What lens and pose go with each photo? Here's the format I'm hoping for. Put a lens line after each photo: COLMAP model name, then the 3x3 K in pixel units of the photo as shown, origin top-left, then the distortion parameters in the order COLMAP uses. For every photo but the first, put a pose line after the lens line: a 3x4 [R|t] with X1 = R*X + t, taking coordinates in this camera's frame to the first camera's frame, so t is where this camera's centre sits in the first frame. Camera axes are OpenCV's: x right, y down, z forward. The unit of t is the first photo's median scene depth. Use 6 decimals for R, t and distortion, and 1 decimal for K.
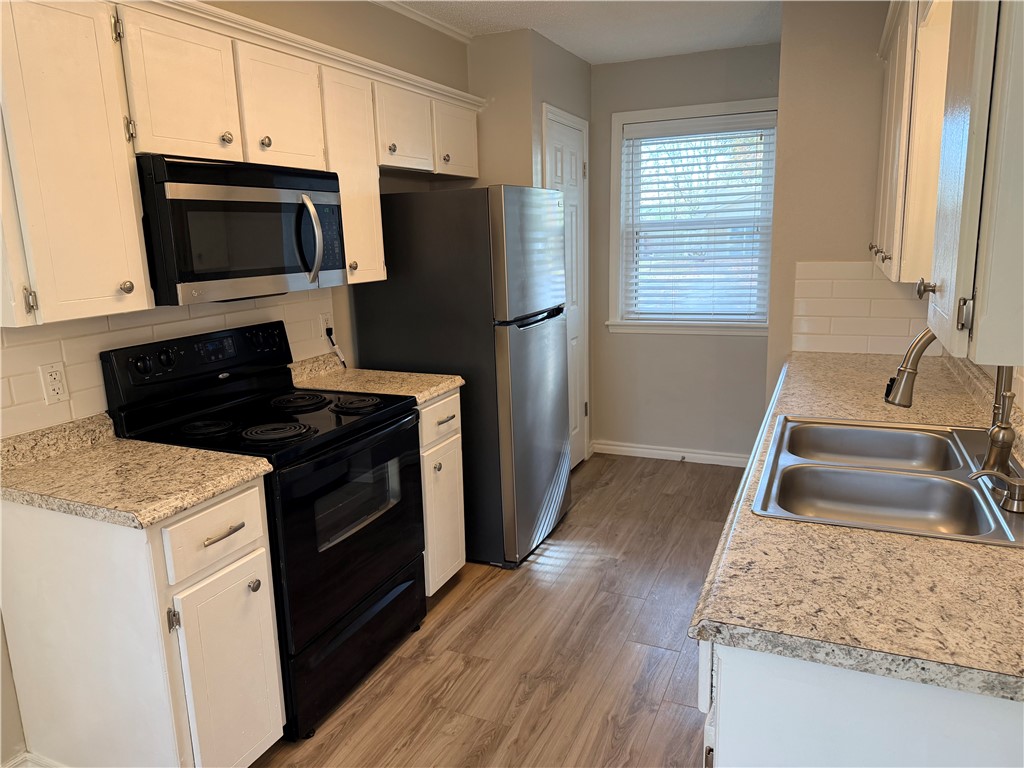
lens RADIAL K [[715.9, 0, 512.0], [0, 715.9, 384.0], [0, 0, 1]] dist [0.102922, -0.154596]
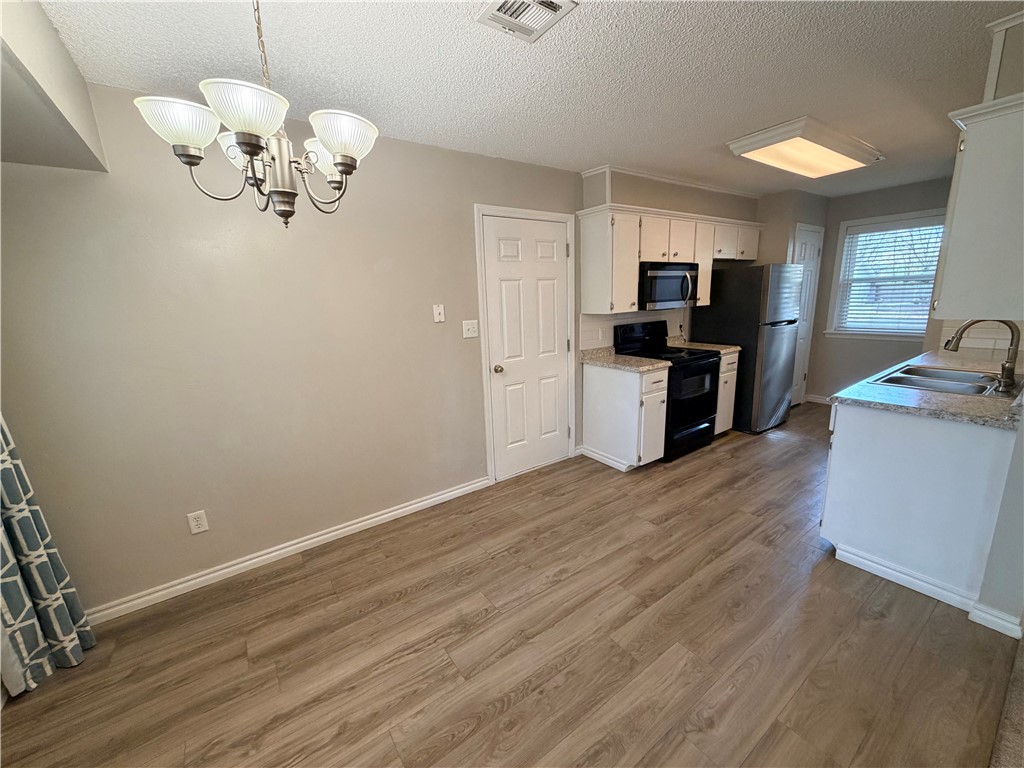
lens RADIAL K [[409.2, 0, 509.3], [0, 409.2, 383.7], [0, 0, 1]] dist [0.000350, 0.000095]
pose [[0.856032, 0.104715, -0.506206, -0.030707], [-0.093266, 0.994483, 0.048003, 0.133456], [0.508440, 0.006120, 0.861076, -0.612812]]
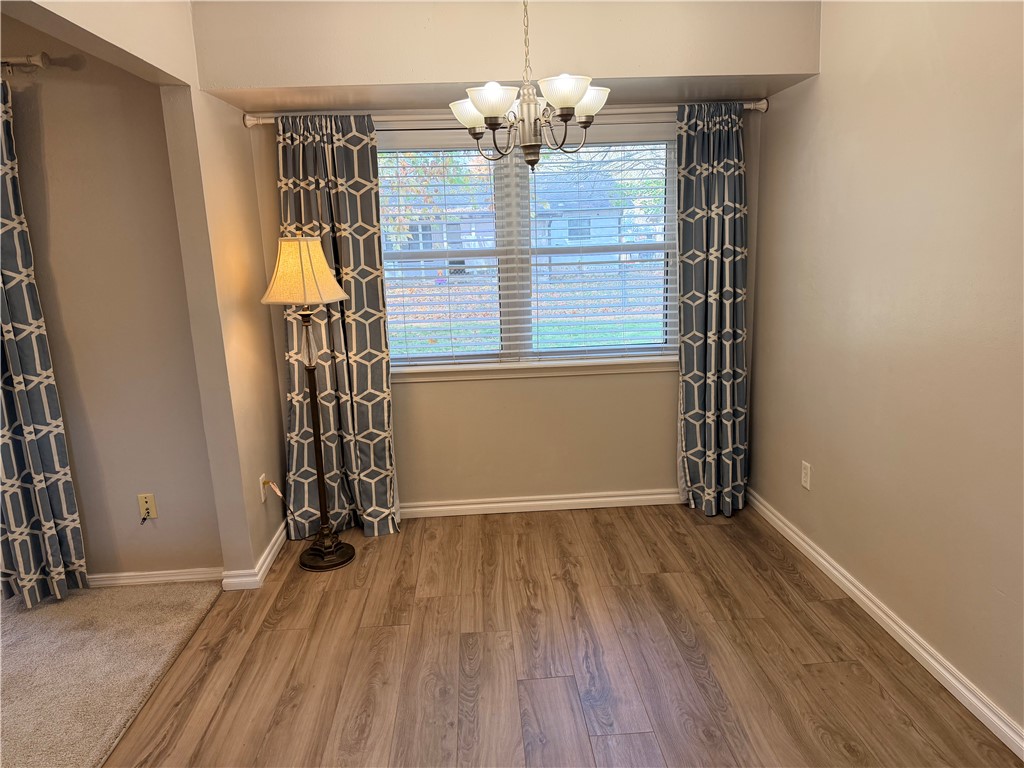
lens RADIAL K [[715.9, 0, 512.0], [0, 715.9, 384.0], [0, 0, 1]] dist [0.102922, -0.154596]
pose [[-0.888791, 0.157991, -0.430221, -0.000439], [-0.028515, 0.917823, 0.395964, -0.114500], [0.457425, 0.364197, -0.811248, 0.519138]]
